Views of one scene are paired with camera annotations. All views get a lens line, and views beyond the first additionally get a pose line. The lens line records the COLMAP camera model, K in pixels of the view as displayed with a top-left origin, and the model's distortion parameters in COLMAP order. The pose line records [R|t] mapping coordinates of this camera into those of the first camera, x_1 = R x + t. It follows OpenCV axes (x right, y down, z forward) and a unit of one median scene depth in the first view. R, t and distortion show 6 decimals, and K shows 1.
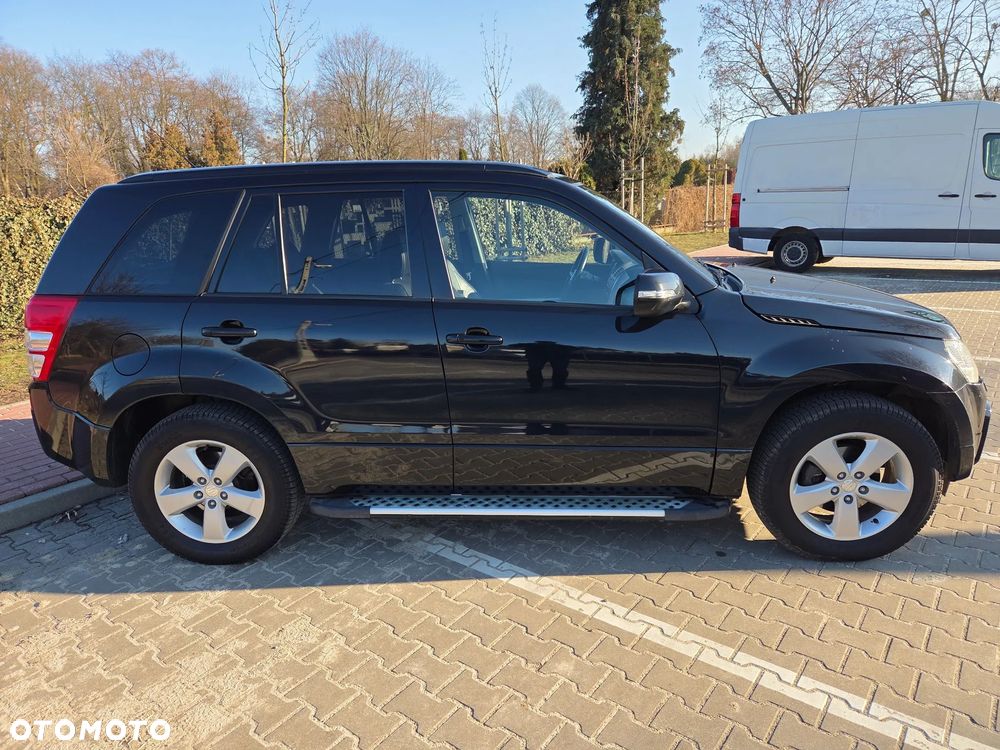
lens RADIAL K [[666.8, 0, 508.8], [0, 666.8, 382.0], [0, 0, 1]] dist [0.064274, -0.045395]
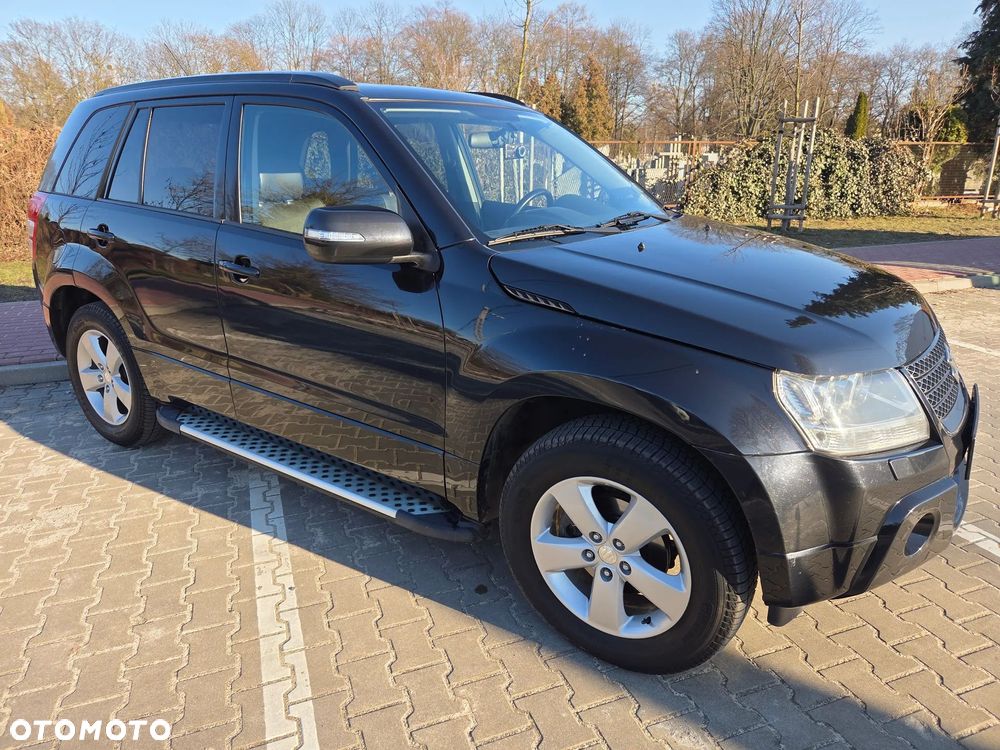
lens RADIAL K [[666.8, 0, 497.5], [0, 666.8, 371.2], [0, 0, 1]] dist [0.064274, -0.045395]
pose [[0.852245, 0.197576, -0.484399, 0.674674], [-0.171341, 0.980287, 0.098384, -0.072849], [0.494288, -0.000850, 0.869298, 0.345588]]
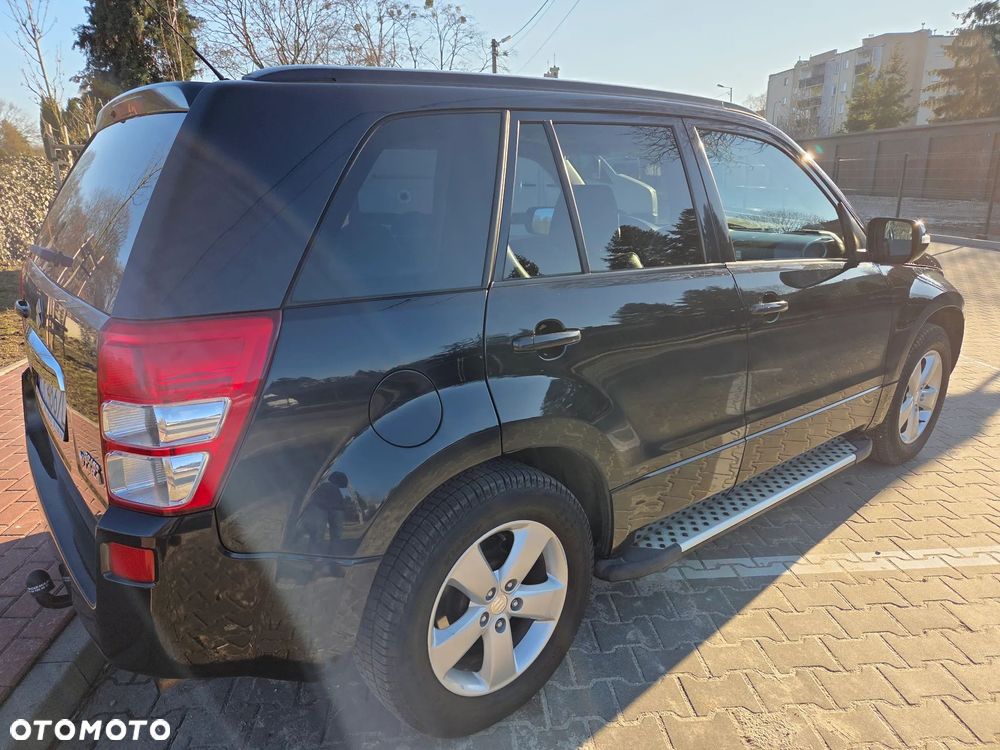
lens RADIAL K [[666.8, 0, 492.5], [0, 666.8, 378.4], [0, 0, 1]] dist [0.064274, -0.045395]
pose [[0.748184, -0.170370, 0.641245, -0.818329], [0.167133, 0.983699, 0.066351, -0.084742], [-0.642096, 0.057531, 0.764462, 0.536523]]
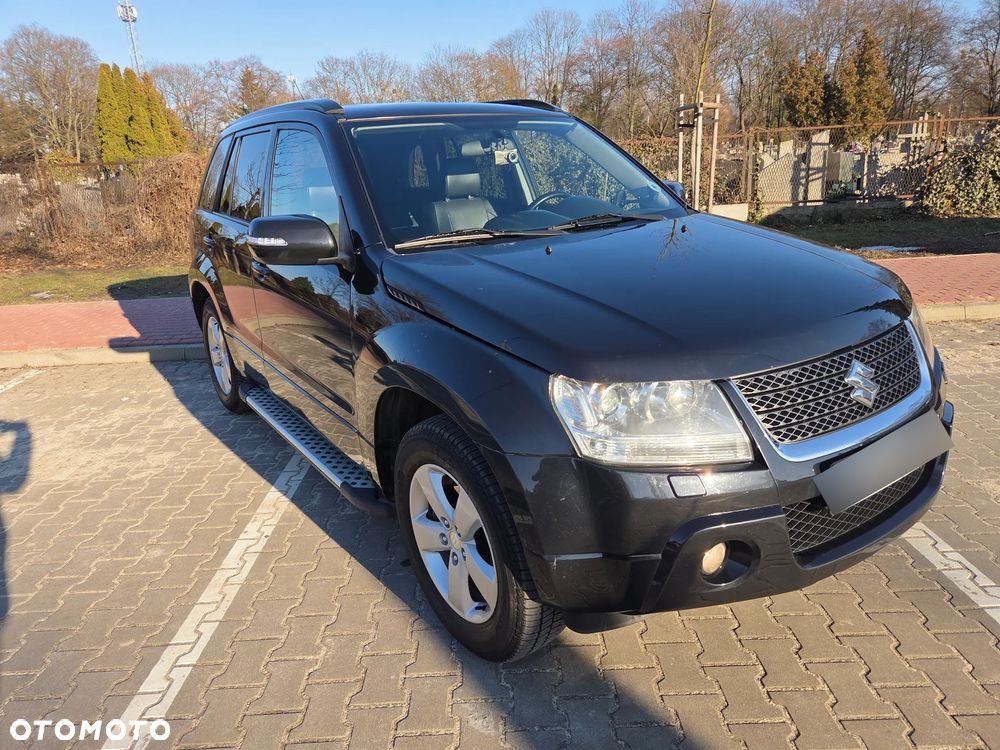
lens RADIAL K [[666.8, 0, 492.5], [0, 666.8, 376.3], [0, 0, 1]] dist [0.064274, -0.045395]
pose [[0.614873, 0.248795, -0.748353, 0.984559], [-0.184655, 0.967973, 0.170091, -0.141053], [0.766703, 0.033603, 0.641121, 0.545933]]
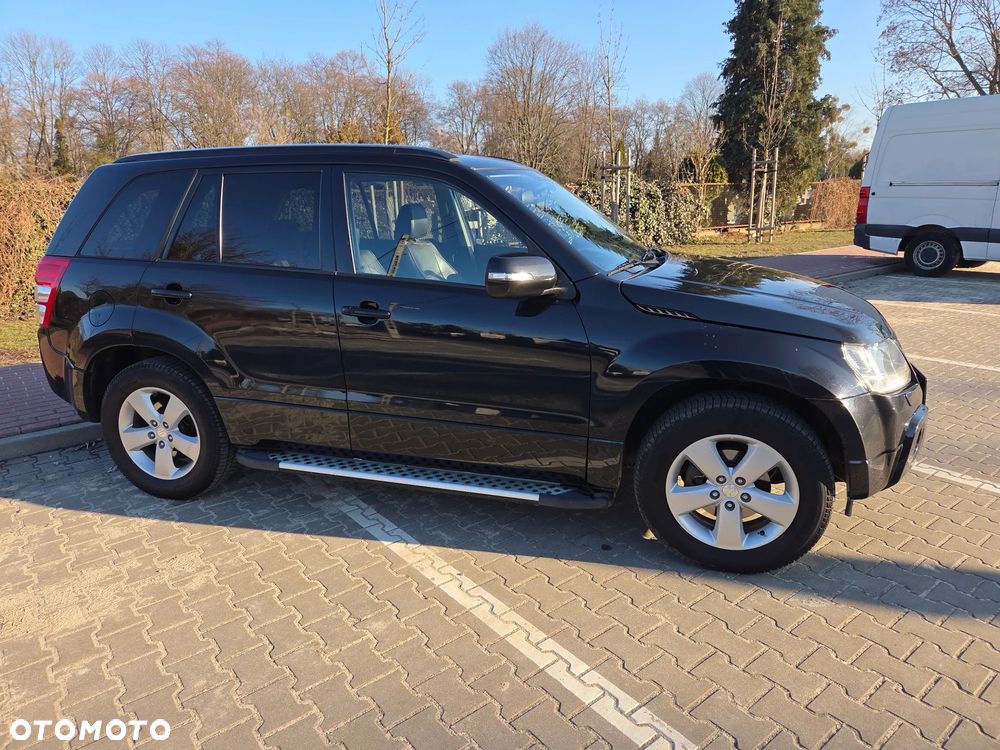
lens RADIAL K [[666.8, 0, 506.6], [0, 666.8, 369.3], [0, 0, 1]] dist [0.064274, -0.045395]
pose [[0.971964, 0.076976, -0.222172, 0.380968], [-0.078223, 0.996931, 0.003194, 0.004913], [0.221736, 0.014275, 0.975002, 0.012365]]
